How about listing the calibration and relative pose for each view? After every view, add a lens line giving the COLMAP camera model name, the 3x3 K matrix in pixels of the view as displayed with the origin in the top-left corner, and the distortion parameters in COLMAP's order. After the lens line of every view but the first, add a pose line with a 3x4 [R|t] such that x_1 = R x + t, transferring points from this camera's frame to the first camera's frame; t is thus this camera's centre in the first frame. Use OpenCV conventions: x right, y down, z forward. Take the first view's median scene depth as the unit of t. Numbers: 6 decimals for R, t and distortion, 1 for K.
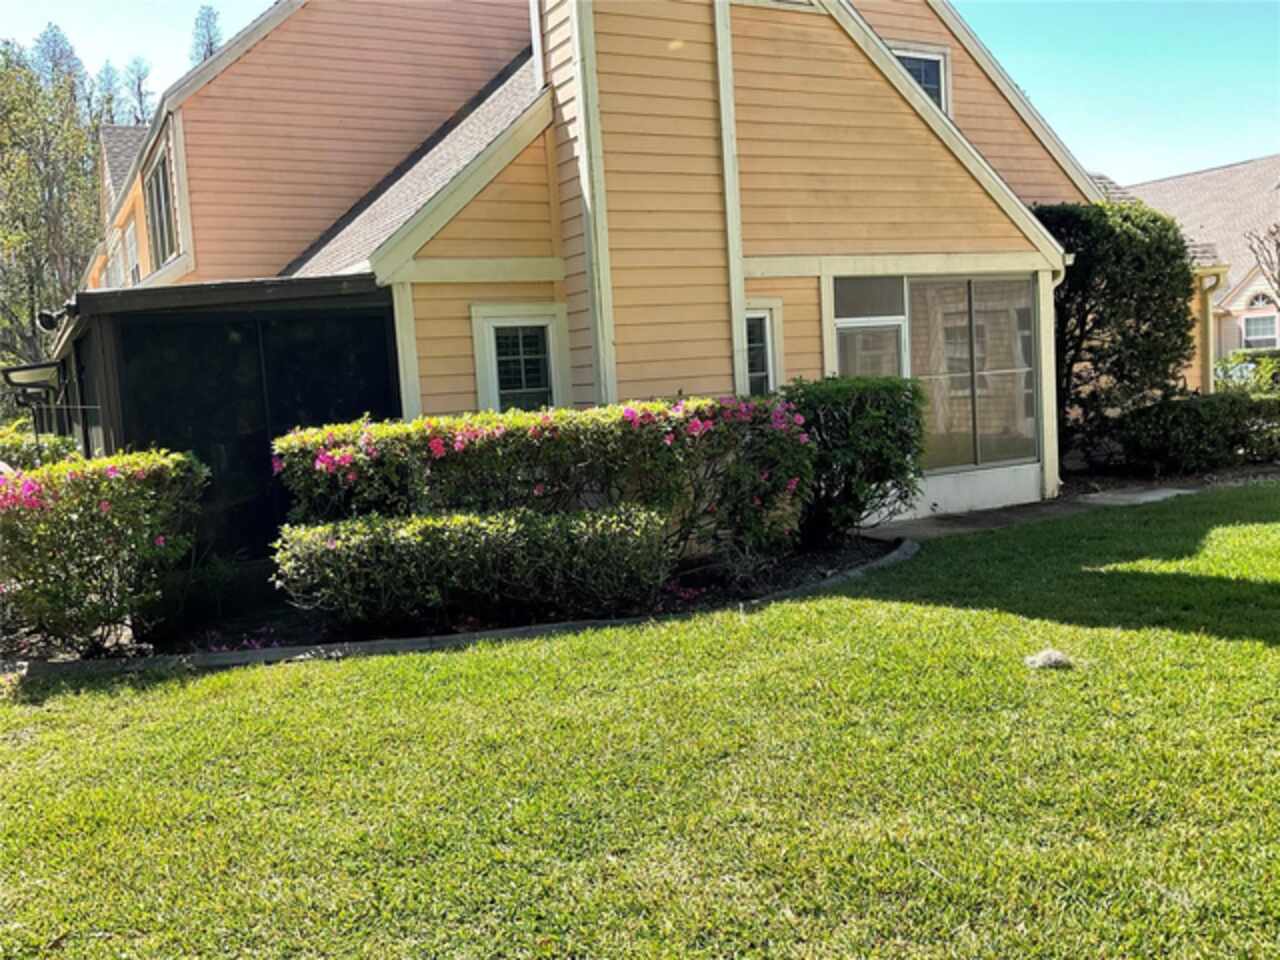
lens RADIAL K [[1130.8, 0, 631.3], [0, 1130.8, 475.3], [0, 0, 1]] dist [0.097035, -0.216178]
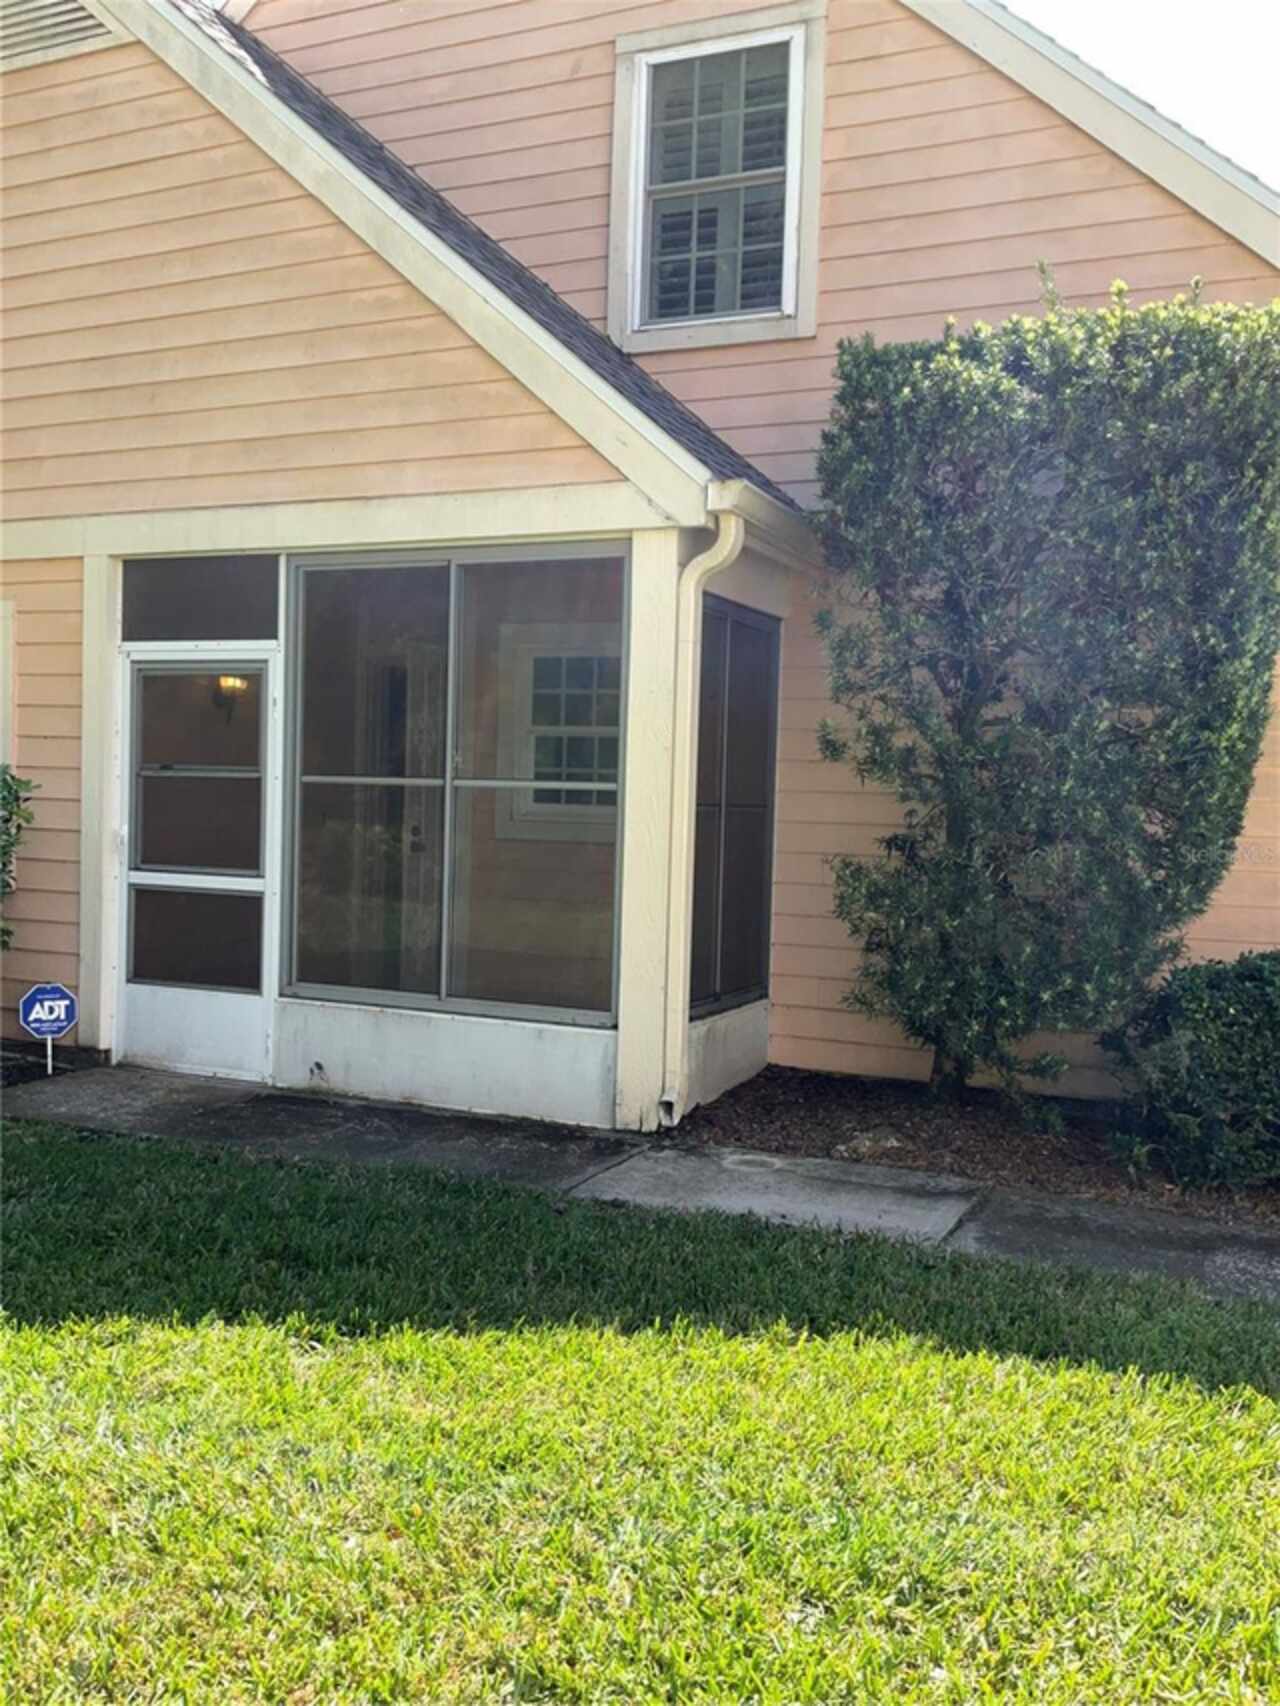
lens RADIAL K [[1507.1, 0, 640.0], [0, 1507.1, 853.0], [0, 0, 1]] dist [0.097035, -0.216178]
pose [[0.600004, 0.113660, -0.791882, 0.825659], [-0.136081, 0.989931, 0.038979, -0.099772], [0.788338, 0.084373, 0.609429, 0.753125]]
